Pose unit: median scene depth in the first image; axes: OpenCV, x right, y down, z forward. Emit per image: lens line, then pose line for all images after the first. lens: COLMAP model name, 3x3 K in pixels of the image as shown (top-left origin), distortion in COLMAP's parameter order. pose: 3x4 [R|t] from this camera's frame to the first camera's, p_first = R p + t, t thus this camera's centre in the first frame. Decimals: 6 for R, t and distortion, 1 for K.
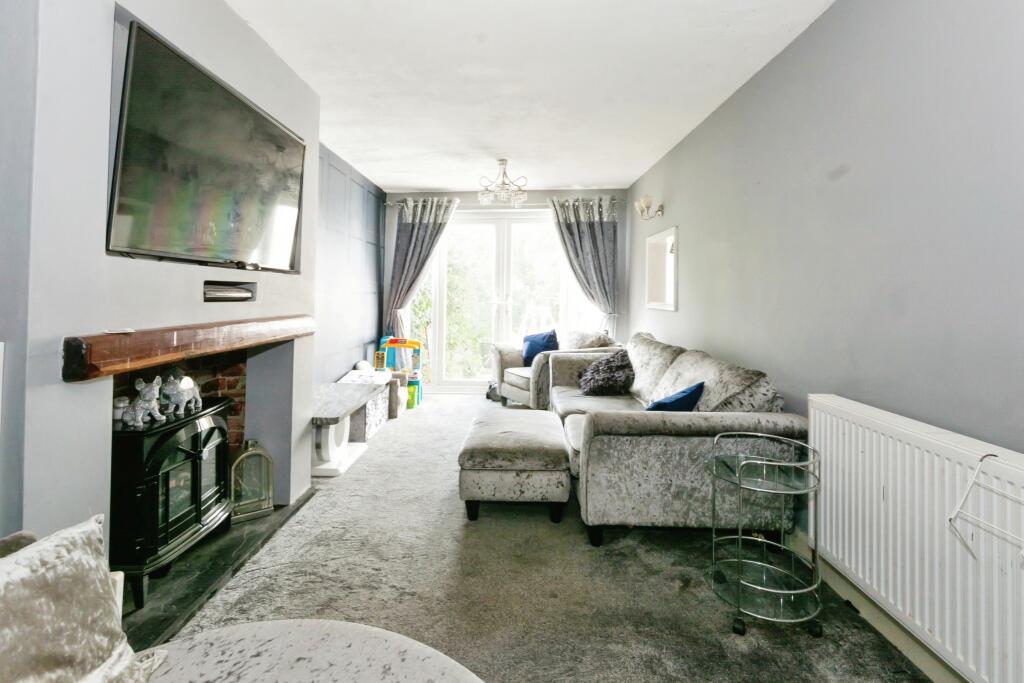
lens RADIAL K [[447.9, 0, 510.0], [0, 447.9, 289.8], [0, 0, 1]] dist [0.008790, 0.000339]
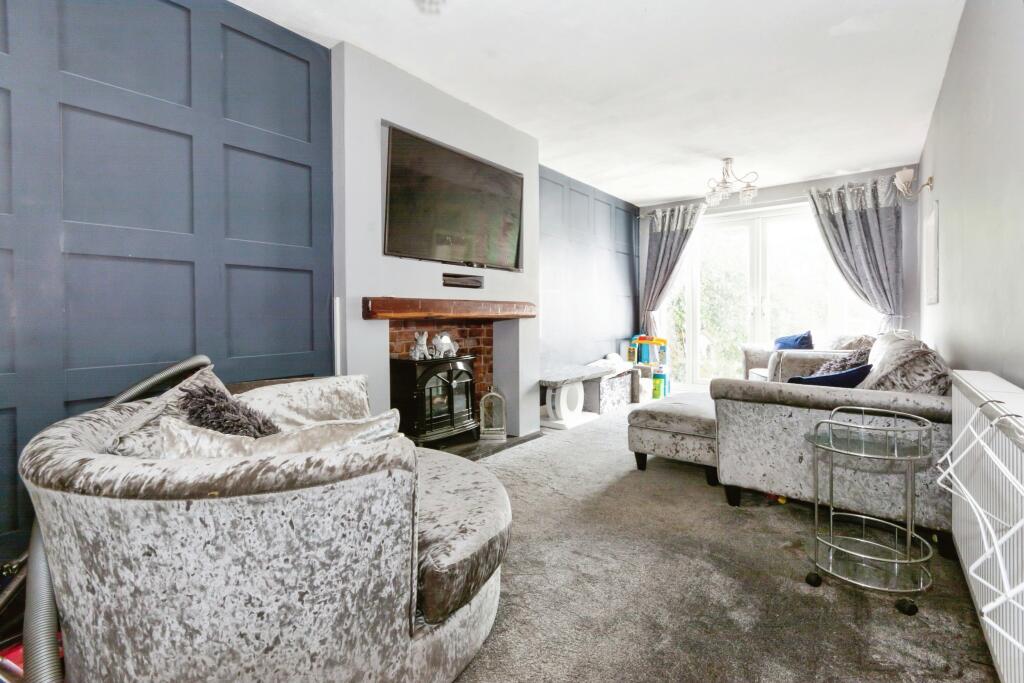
lens RADIAL K [[448.0, 0, 585.0], [0, 448.0, 317.8], [0, 0, 1]] dist [0.020847, -0.000032]
pose [[0.862752, -0.003895, -0.505613, 0.221115], [0.016293, 0.999665, 0.020102, 0.044929], [0.505365, -0.025581, 0.862526, -0.054674]]
